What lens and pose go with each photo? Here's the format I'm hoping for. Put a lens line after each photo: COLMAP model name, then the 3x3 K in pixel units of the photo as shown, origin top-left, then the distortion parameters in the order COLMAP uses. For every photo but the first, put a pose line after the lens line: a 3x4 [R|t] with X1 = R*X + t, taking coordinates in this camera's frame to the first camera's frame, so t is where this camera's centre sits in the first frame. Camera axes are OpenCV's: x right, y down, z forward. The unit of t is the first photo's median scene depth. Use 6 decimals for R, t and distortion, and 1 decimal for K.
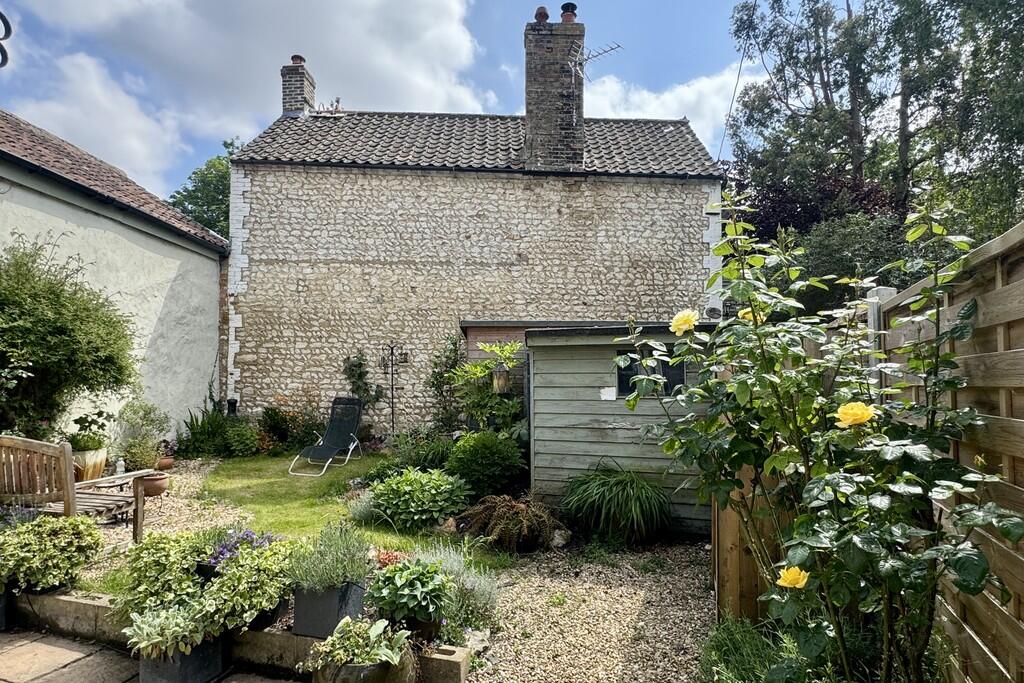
lens RADIAL K [[595.1, 0, 509.8], [0, 595.1, 340.3], [0, 0, 1]] dist [0.000316, -0.000117]
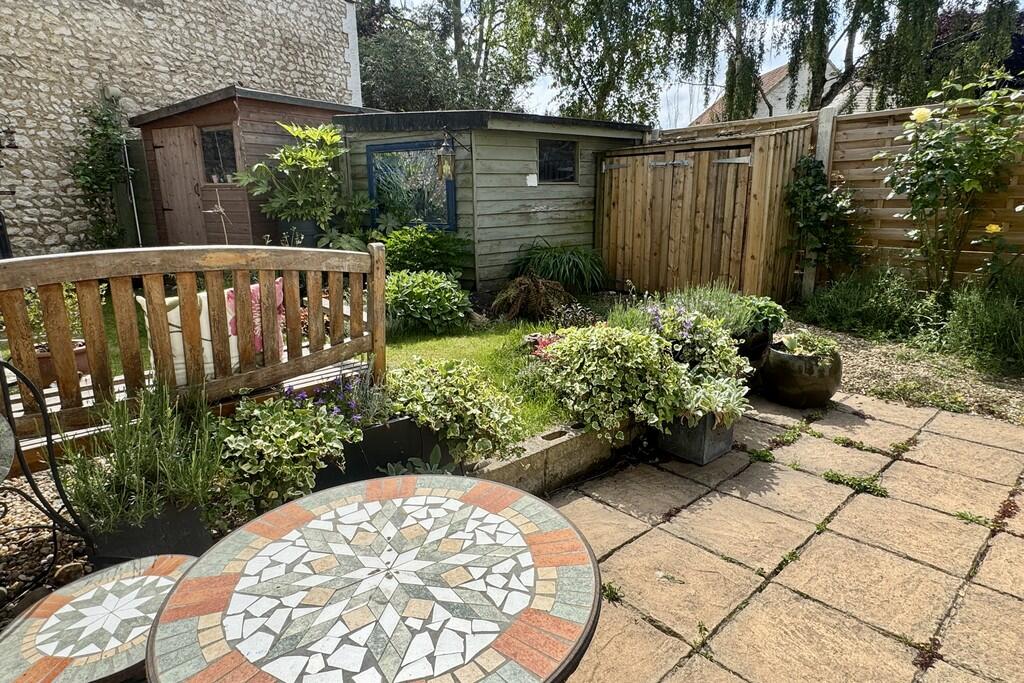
lens RADIAL K [[595.1, 0, 509.1], [0, 595.1, 337.6], [0, 0, 1]] dist [0.000316, -0.000117]
pose [[0.507511, -0.212109, 0.835130, -0.437423], [-0.036908, 0.962986, 0.267012, 0.040790], [-0.860854, -0.166335, 0.480898, 0.240710]]
